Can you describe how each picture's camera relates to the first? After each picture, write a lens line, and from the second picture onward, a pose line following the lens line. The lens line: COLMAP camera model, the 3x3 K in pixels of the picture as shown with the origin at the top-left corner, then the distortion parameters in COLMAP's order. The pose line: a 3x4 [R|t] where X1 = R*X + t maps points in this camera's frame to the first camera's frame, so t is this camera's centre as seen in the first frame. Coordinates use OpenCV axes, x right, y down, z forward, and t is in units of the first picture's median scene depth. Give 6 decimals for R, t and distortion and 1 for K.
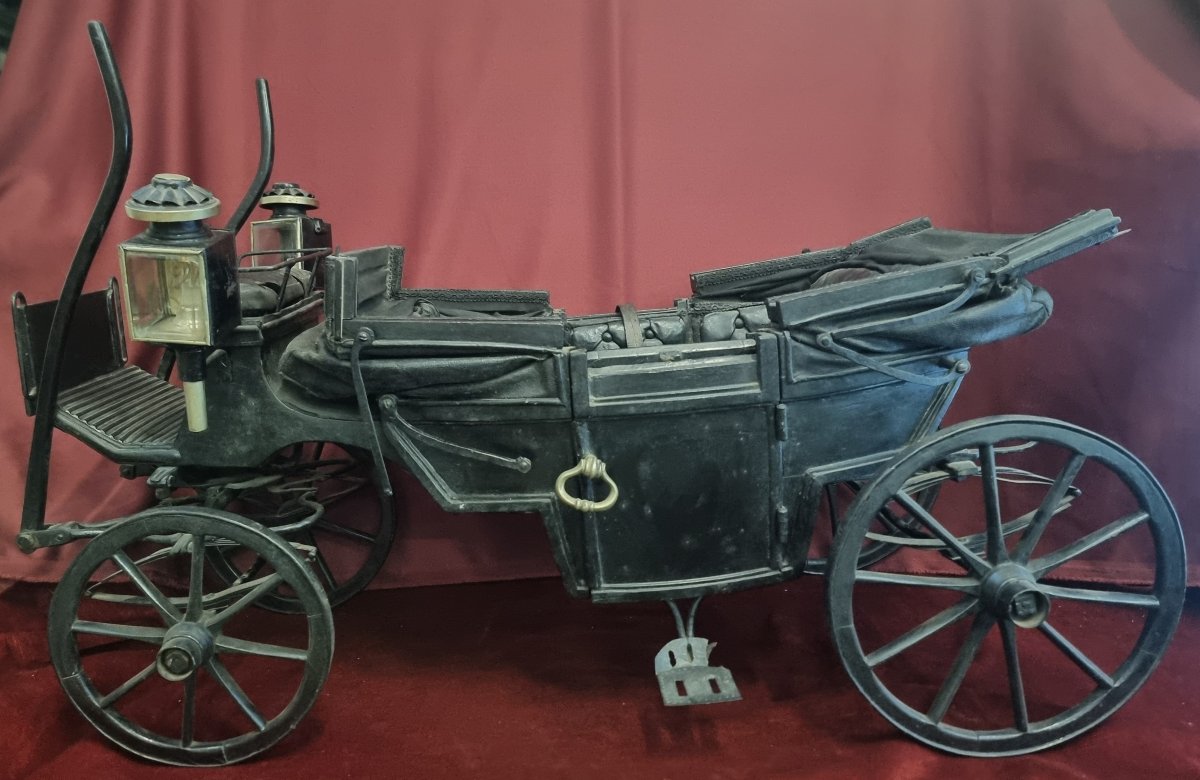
lens RADIAL K [[1016.1, 0, 600.0], [0, 1016.1, 390.0], [0, 0, 1]] dist [0.090444, -0.003813]
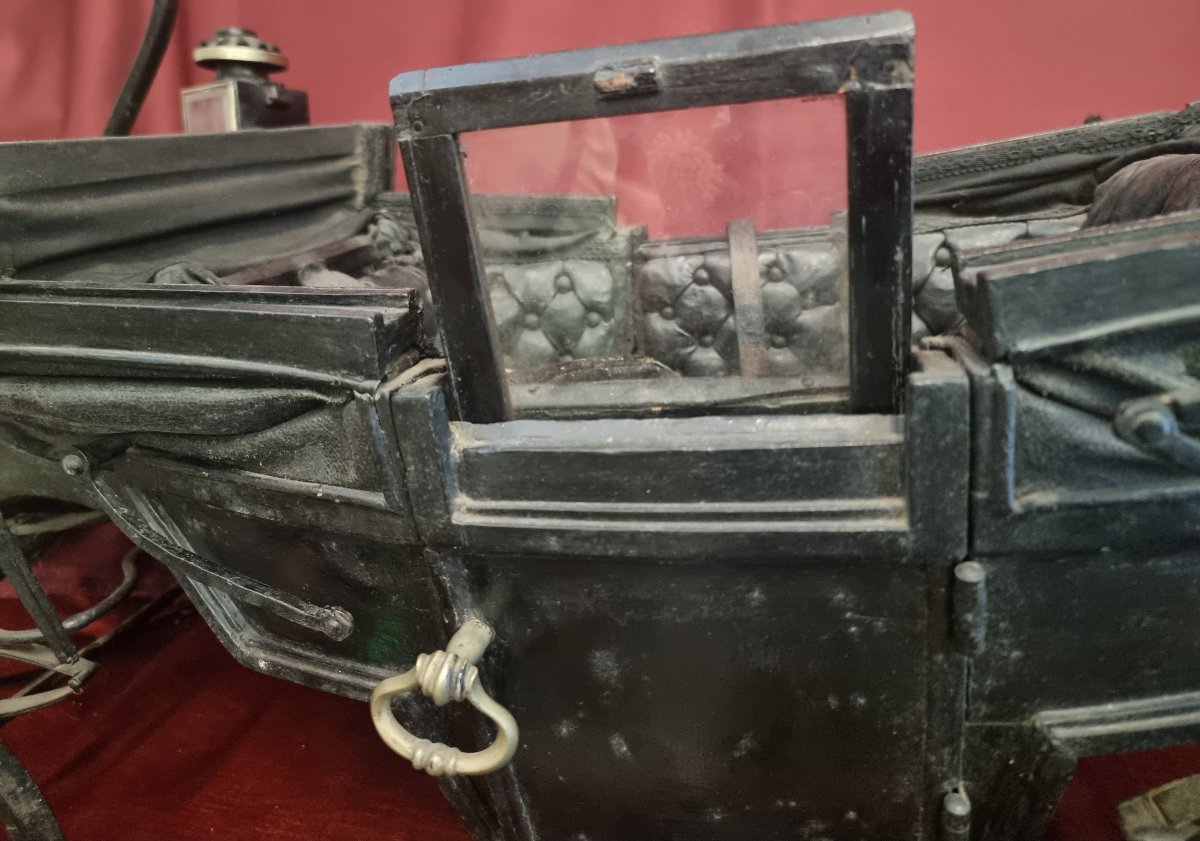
lens RADIAL K [[890.4, 0, 600.4], [0, 890.4, 395.3], [0, 0, 1]] dist [0.046540, -0.051741]
pose [[0.959979, 0.065585, -0.272284, 0.134380], [-0.024119, 0.987943, 0.152928, -0.086356], [0.279031, -0.140241, 0.949987, 0.672786]]
